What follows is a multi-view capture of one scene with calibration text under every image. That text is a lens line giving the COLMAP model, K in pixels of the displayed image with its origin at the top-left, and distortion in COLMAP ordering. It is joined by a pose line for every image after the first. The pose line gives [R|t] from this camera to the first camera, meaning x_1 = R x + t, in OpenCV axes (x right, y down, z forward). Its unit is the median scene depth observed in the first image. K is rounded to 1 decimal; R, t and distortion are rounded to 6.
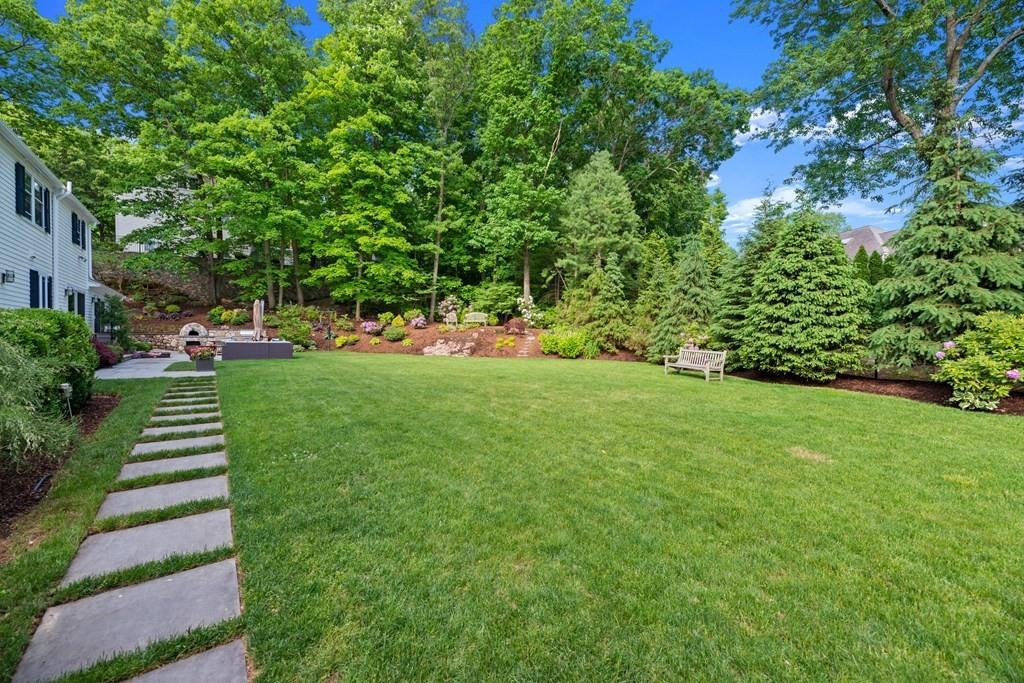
lens RADIAL K [[420.1, 0, 512.7], [0, 420.1, 345.1], [0, 0, 1]] dist [-0.002273, 0.000016]
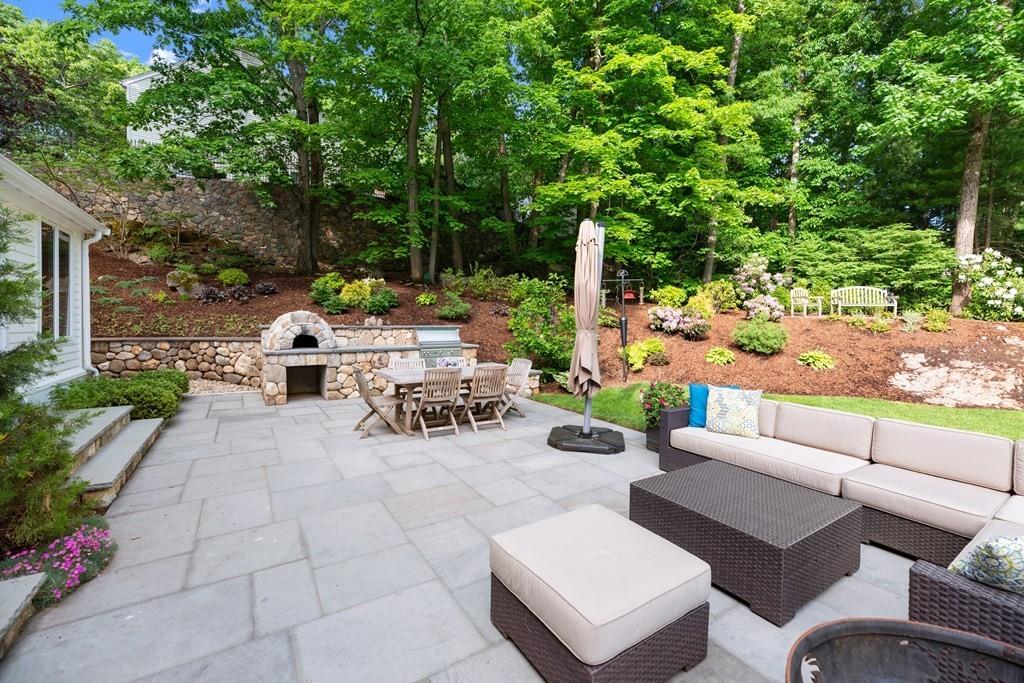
lens RADIAL K [[420.1, 0, 516.6], [0, 420.1, 320.1], [0, 0, 1]] dist [-0.002273, 0.000016]
pose [[0.999152, -0.001132, -0.041167, -0.491624], [0.000532, 0.999893, -0.014592, -0.034787], [0.041179, 0.014557, 0.999046, 0.569490]]
